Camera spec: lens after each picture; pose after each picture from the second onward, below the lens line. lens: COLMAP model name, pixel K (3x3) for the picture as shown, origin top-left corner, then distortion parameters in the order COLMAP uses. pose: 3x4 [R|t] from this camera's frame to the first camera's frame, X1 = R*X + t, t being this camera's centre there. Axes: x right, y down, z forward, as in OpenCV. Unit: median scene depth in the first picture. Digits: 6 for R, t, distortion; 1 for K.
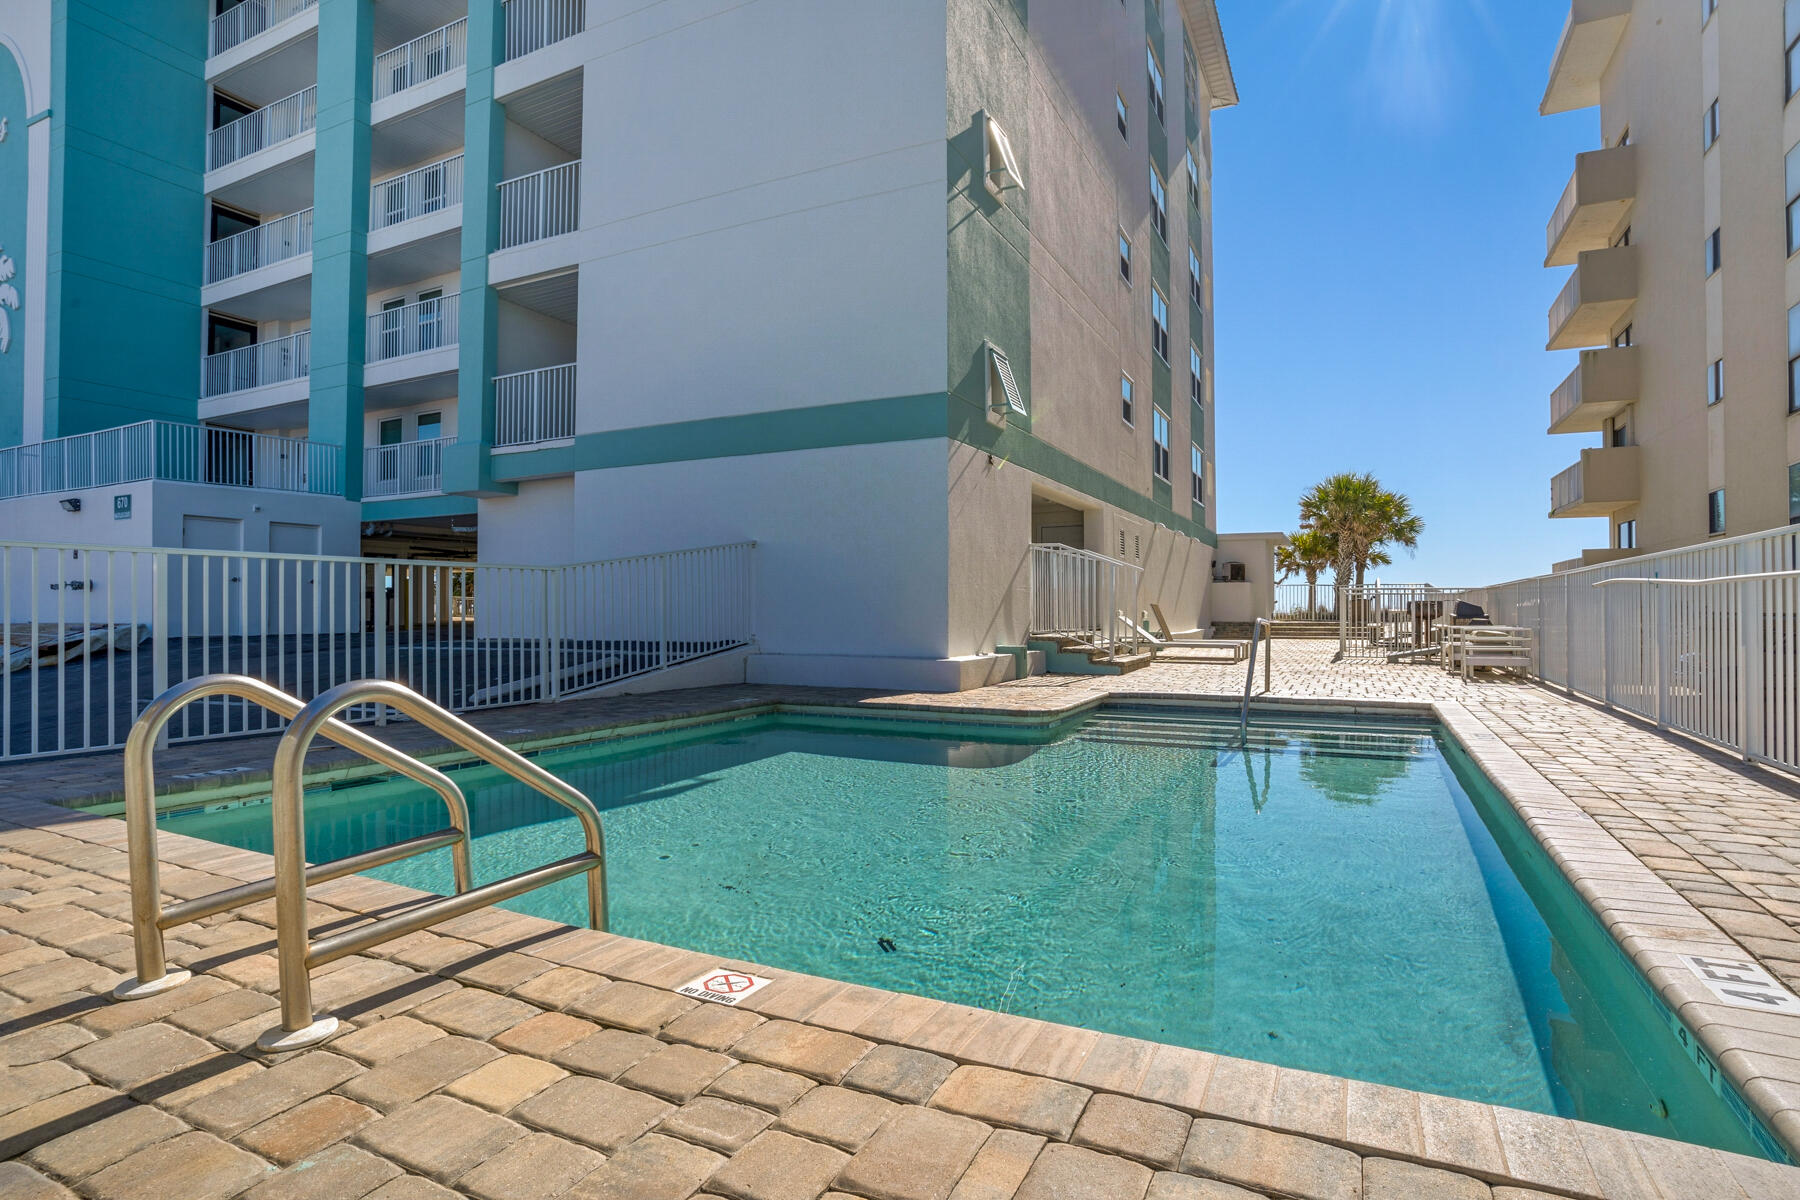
lens RADIAL K [[906.8, 0, 900.0], [0, 906.8, 600.0], [0, 0, 1]] dist [0.032742, -0.000451]
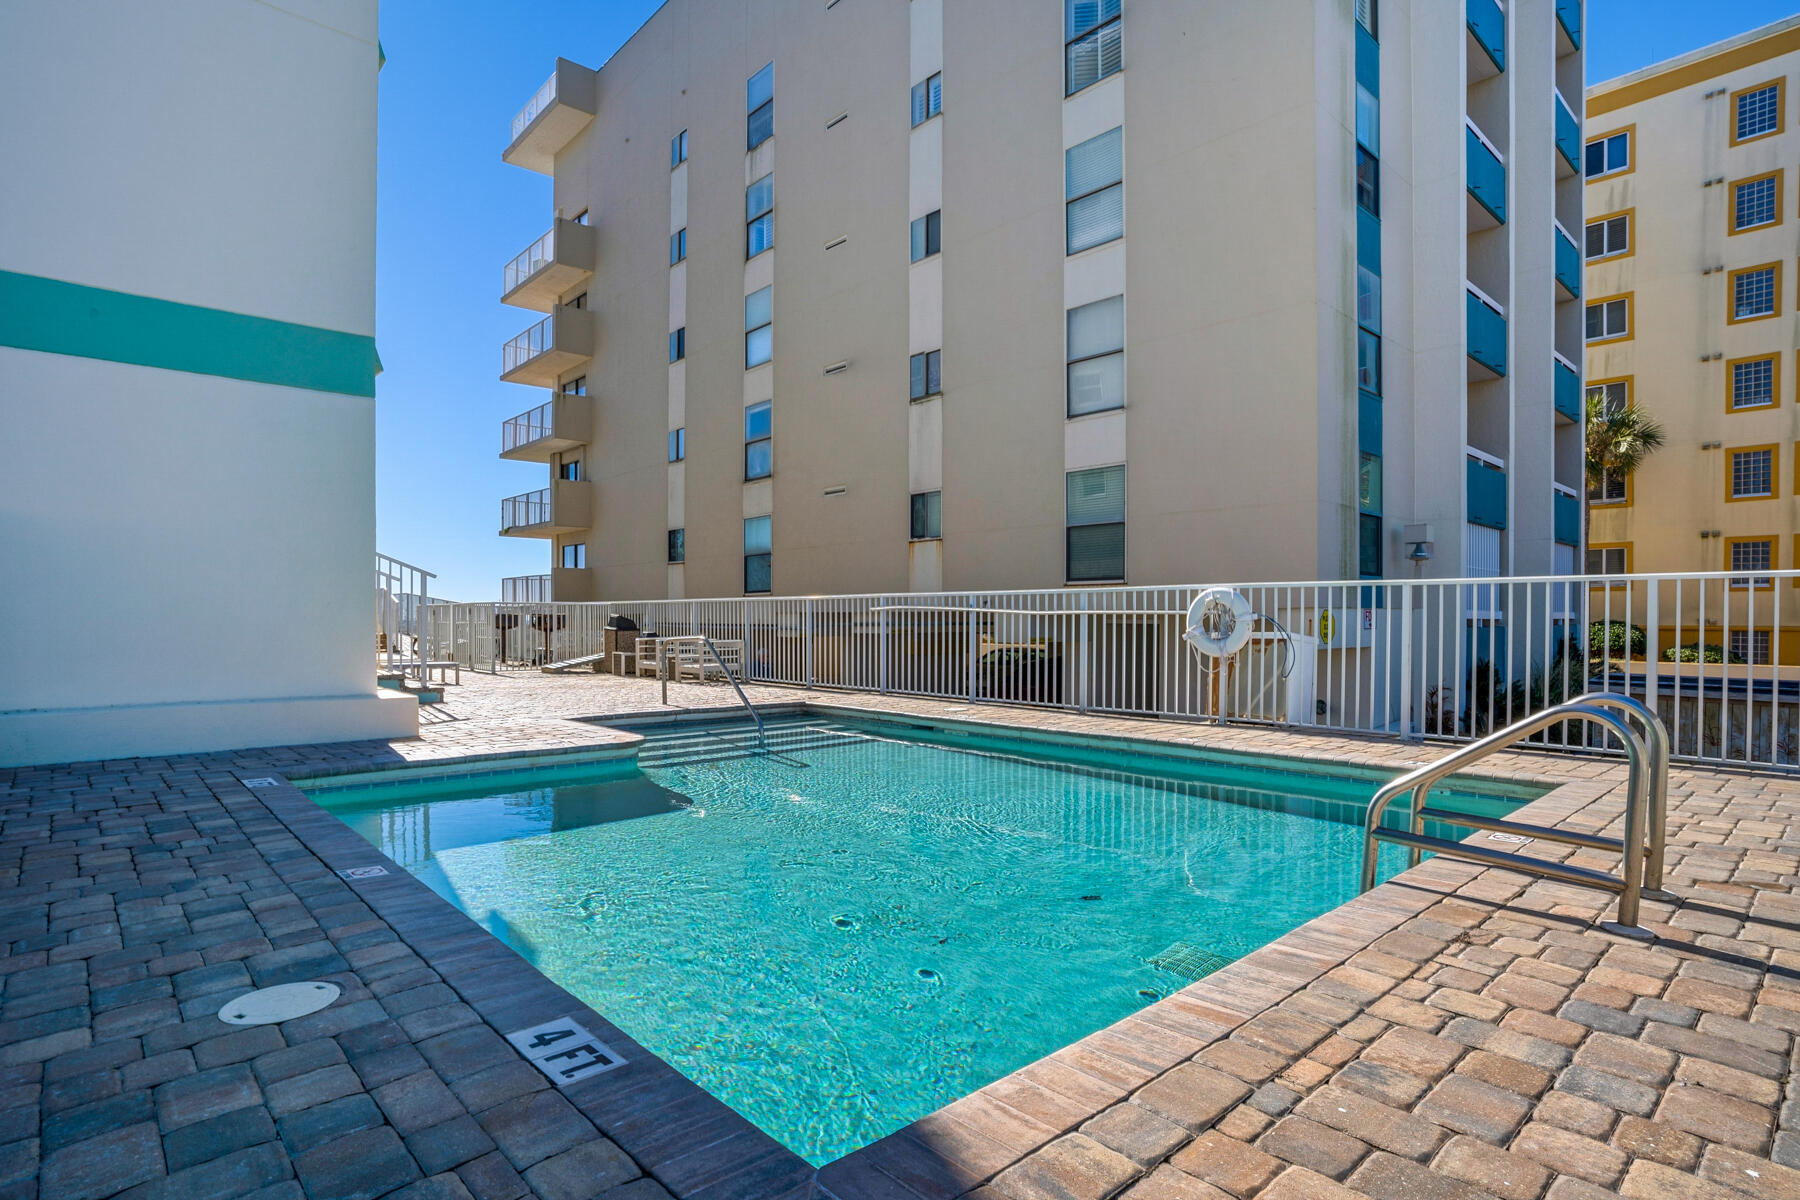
lens RADIAL K [[1004.4, 0, 900.0], [0, 1004.4, 600.0], [0, 0, 1]] dist [0.019420, 0.000534]
pose [[0.394624, 0.017923, 0.918668, -0.186900], [-0.009600, 0.999836, -0.015382, -0.000613], [-0.918793, -0.002749, 0.394731, 0.111676]]
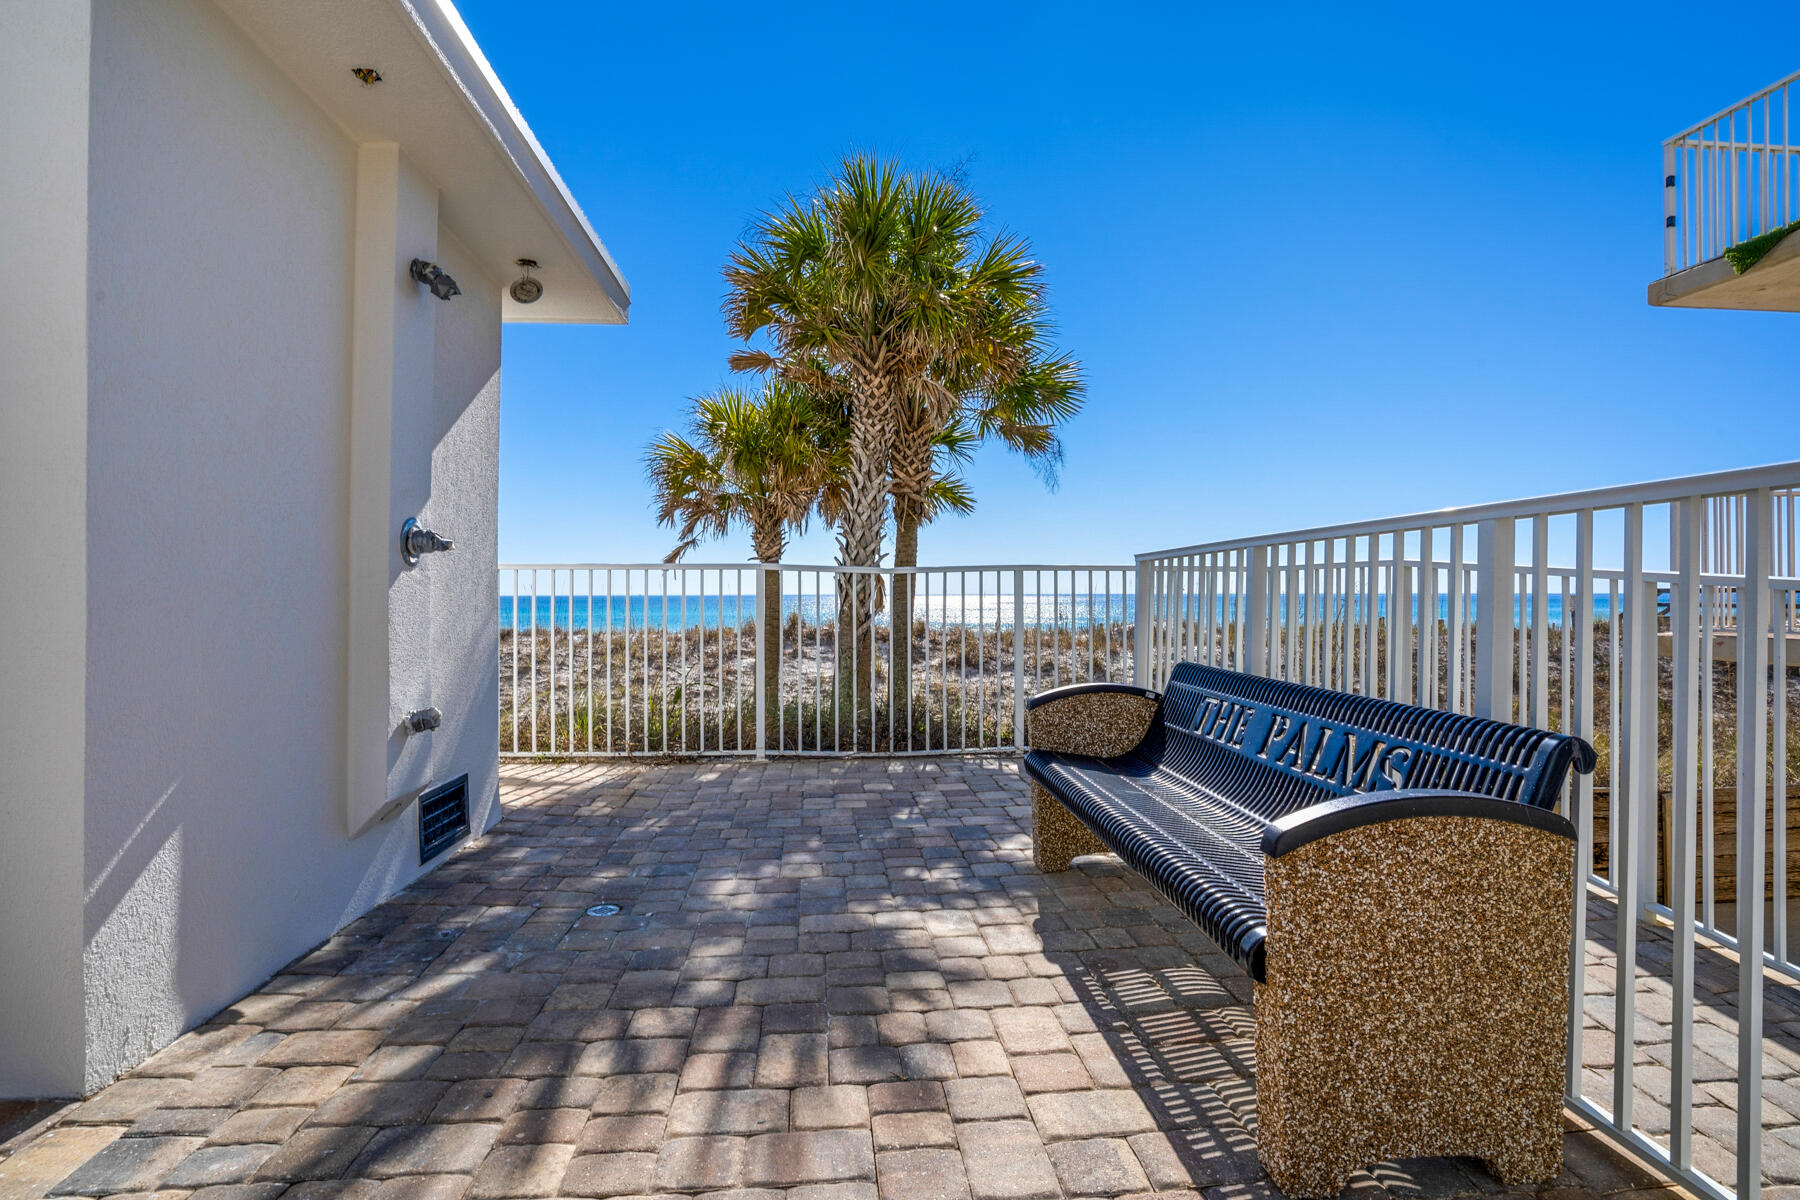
lens RADIAL K [[906.8, 0, 900.0], [0, 906.8, 600.0], [0, 0, 1]] dist [0.032742, -0.000451]
pose [[0.853366, -0.005543, 0.521283, 0.415053], [-0.010583, 0.999553, 0.027954, -0.018127], [-0.521205, -0.029372, 0.852926, 0.900974]]
